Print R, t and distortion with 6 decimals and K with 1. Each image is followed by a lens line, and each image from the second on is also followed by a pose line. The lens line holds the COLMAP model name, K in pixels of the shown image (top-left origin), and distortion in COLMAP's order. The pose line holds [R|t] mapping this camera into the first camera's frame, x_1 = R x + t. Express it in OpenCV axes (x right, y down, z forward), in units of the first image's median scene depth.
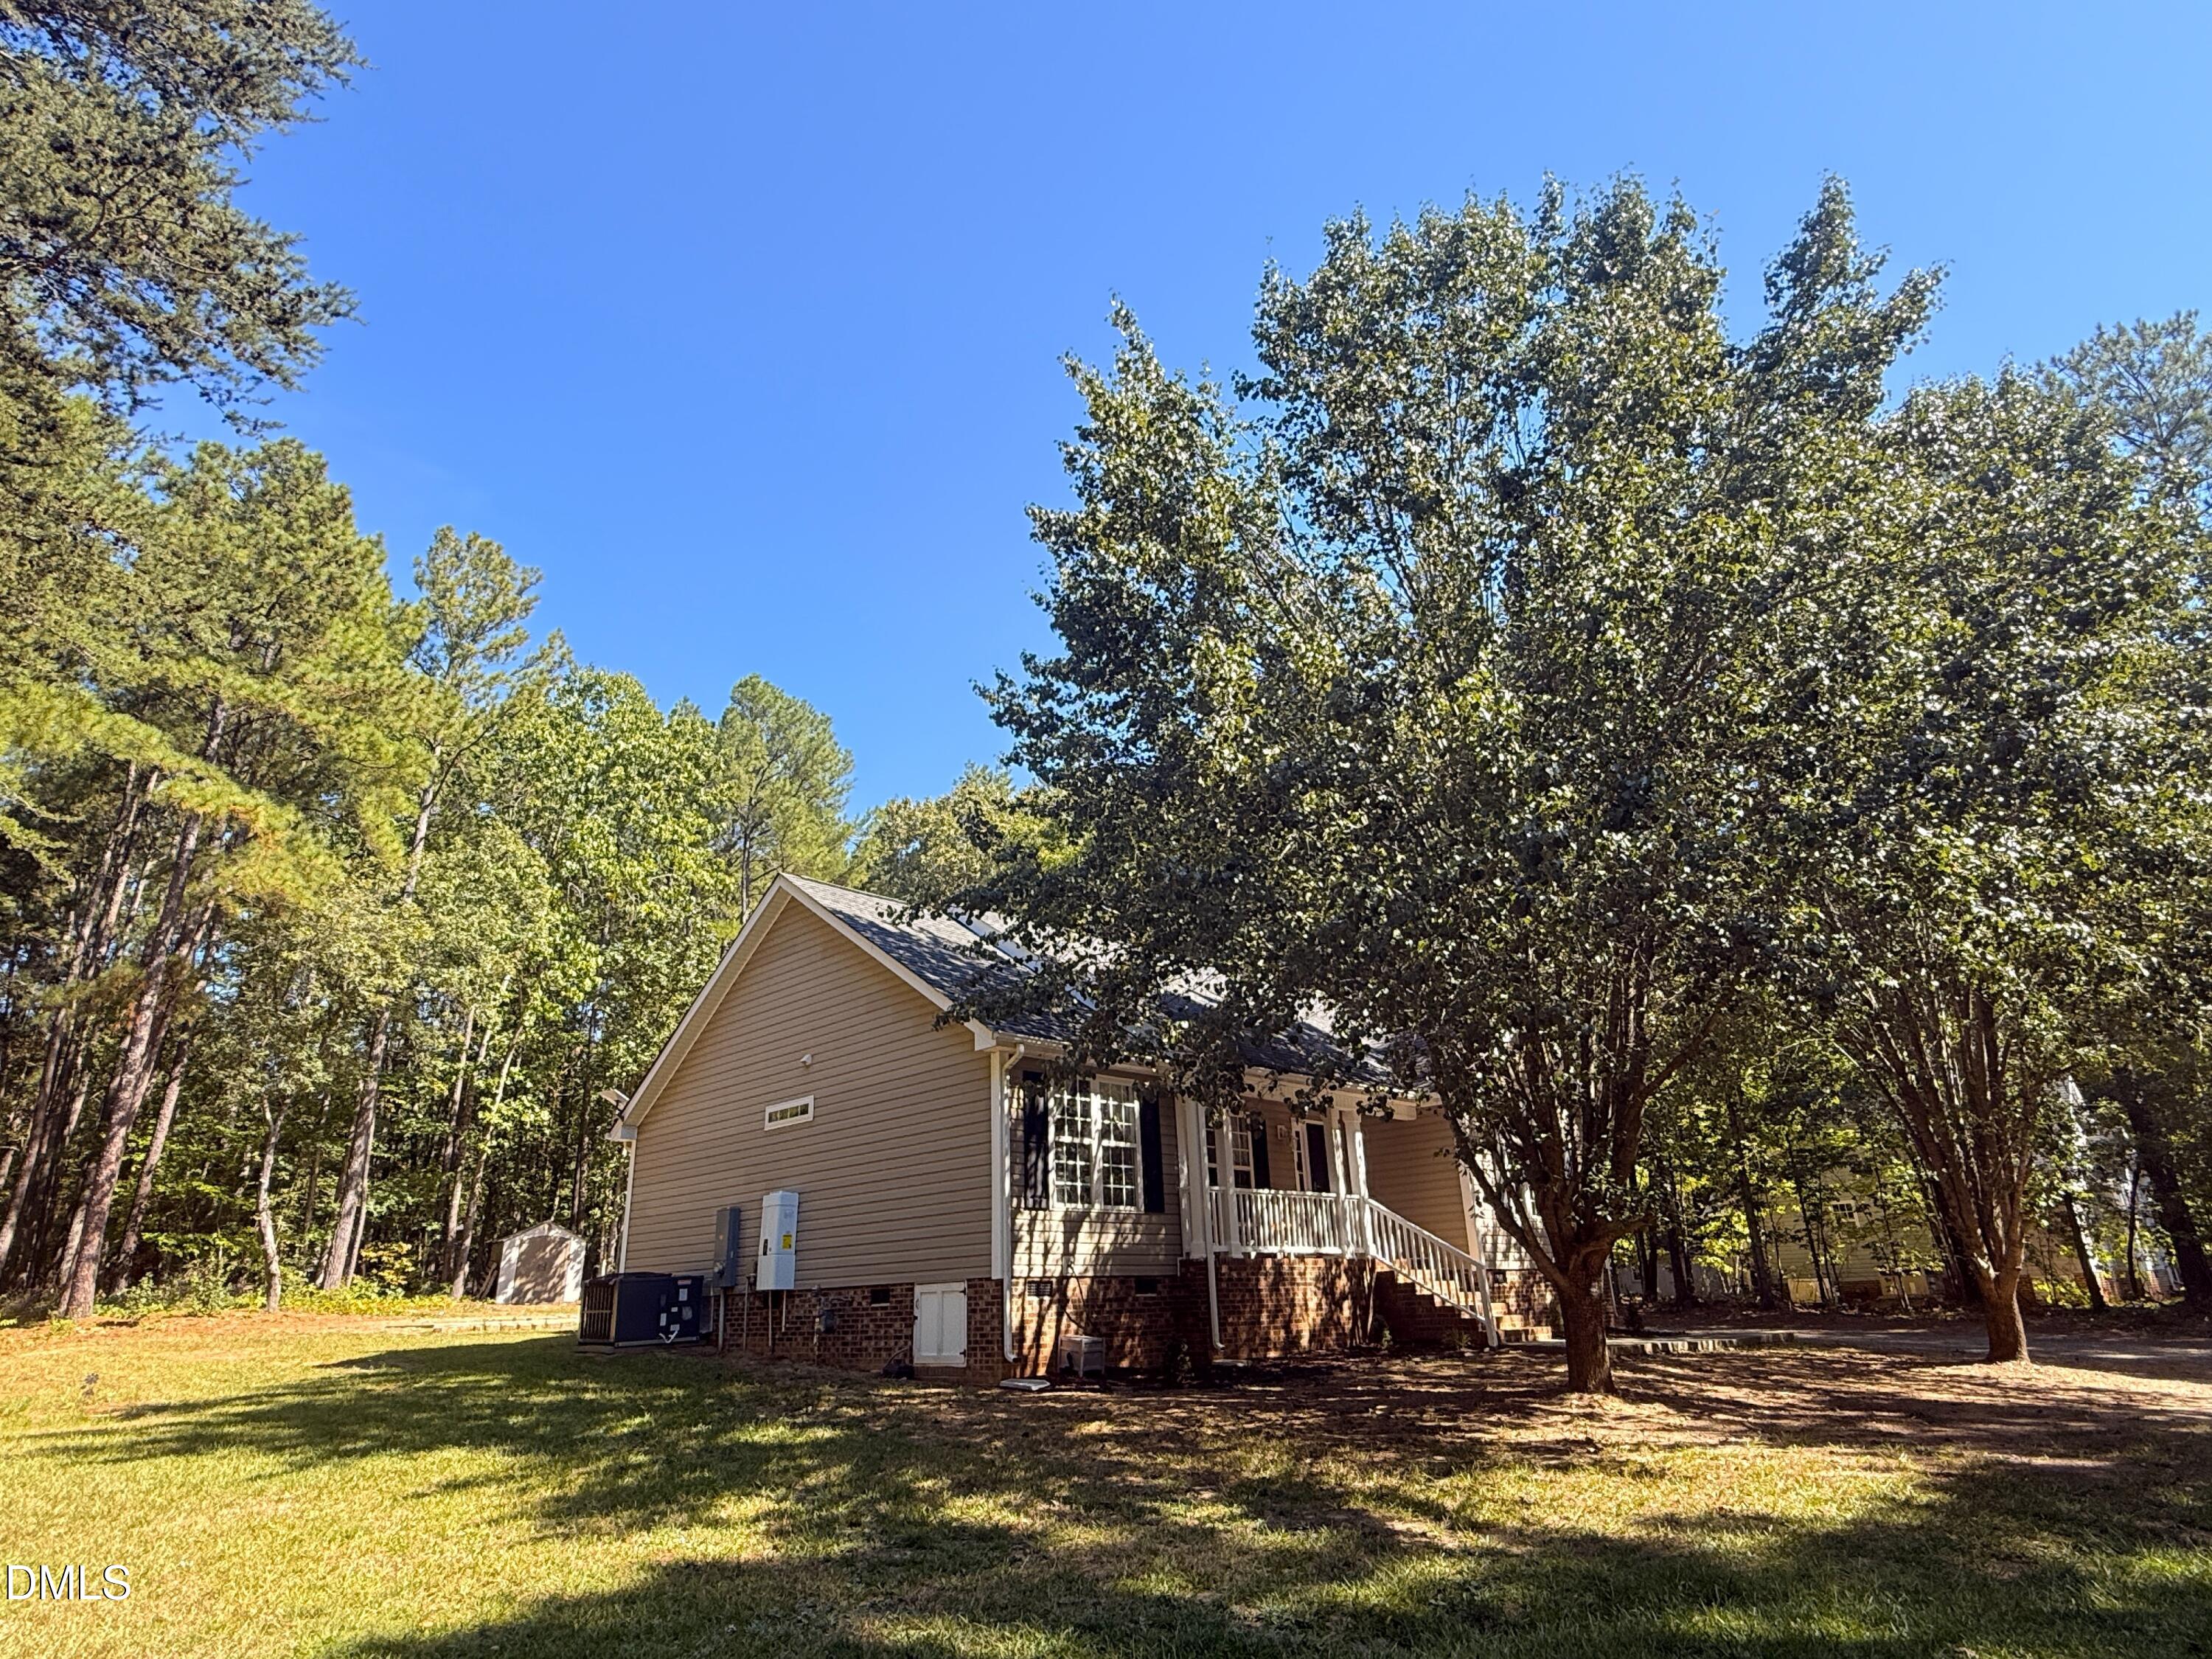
lens RADIAL K [[1205.8, 0, 1102.6], [0, 1205.8, 828.4], [0, 0, 1]] dist [0.000746, 0.000058]
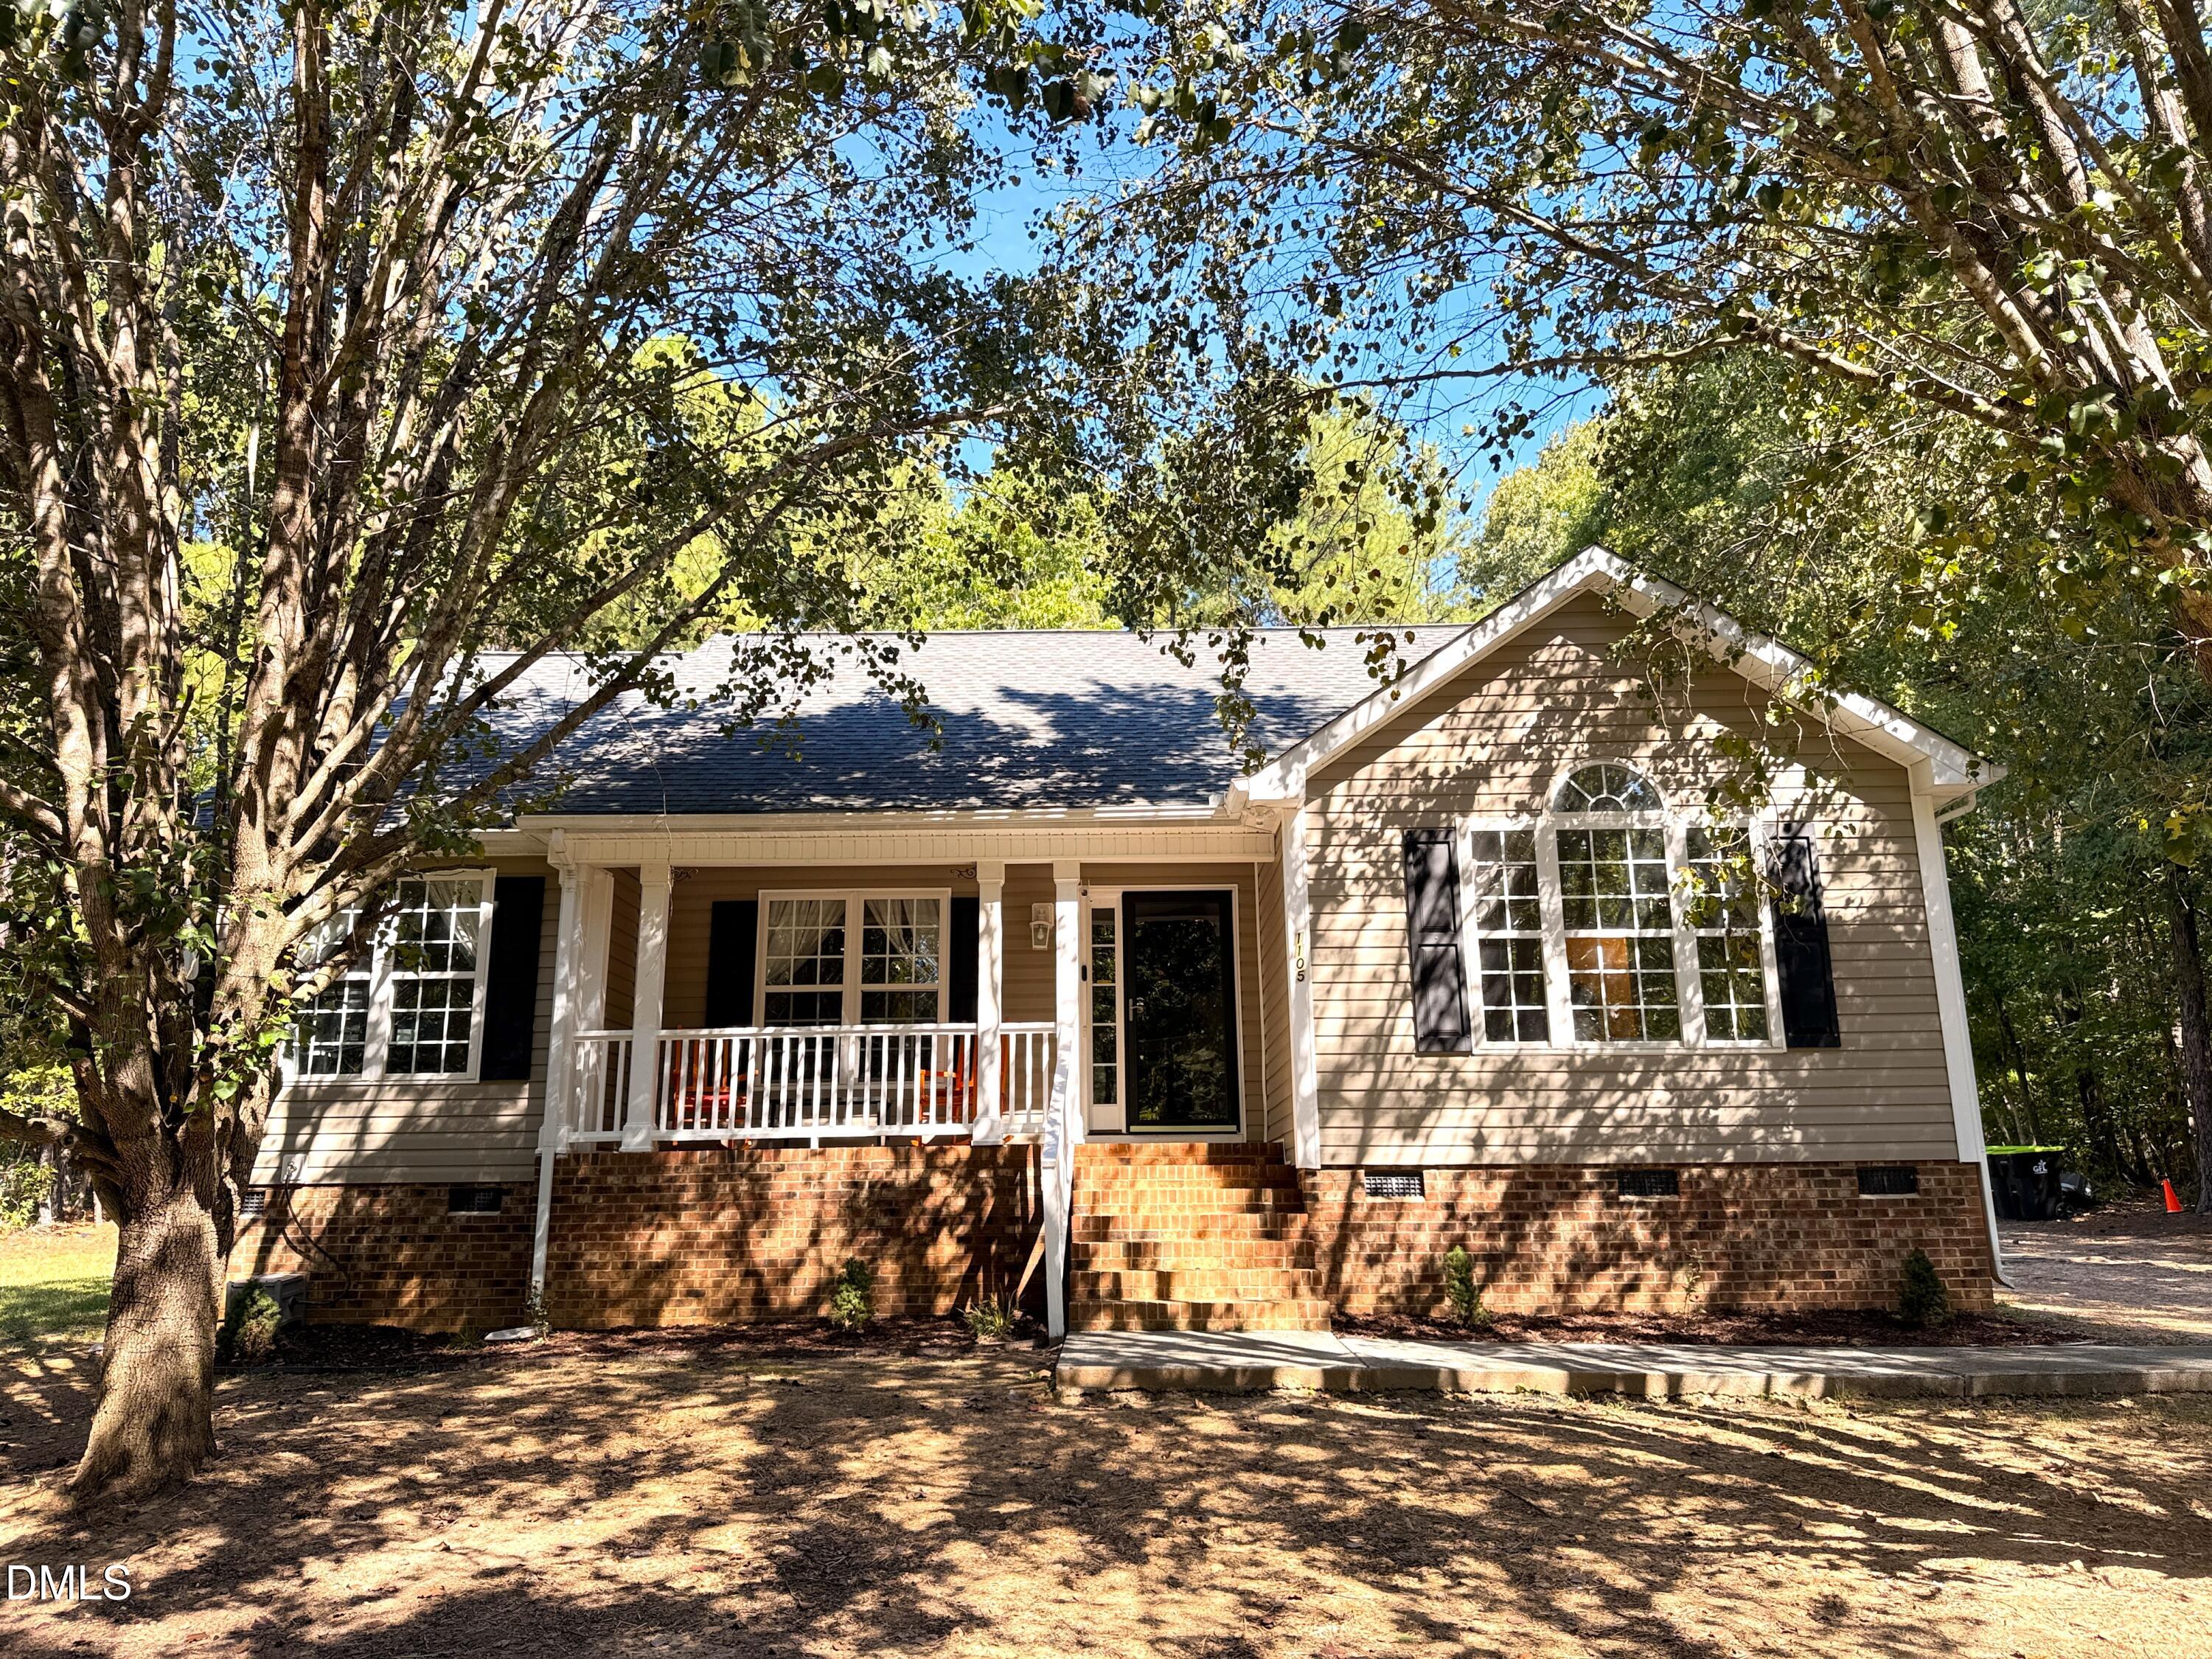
lens RADIAL K [[1555.5, 0, 1106.5], [0, 1555.5, 830.7], [0, 0, 1]] dist [-0.001122, -0.001872]
pose [[0.677319, -0.150212, -0.720191, 0.811123], [0.263556, 0.963503, 0.046908, 0.241184], [0.686860, -0.221582, 0.692188, 0.696043]]
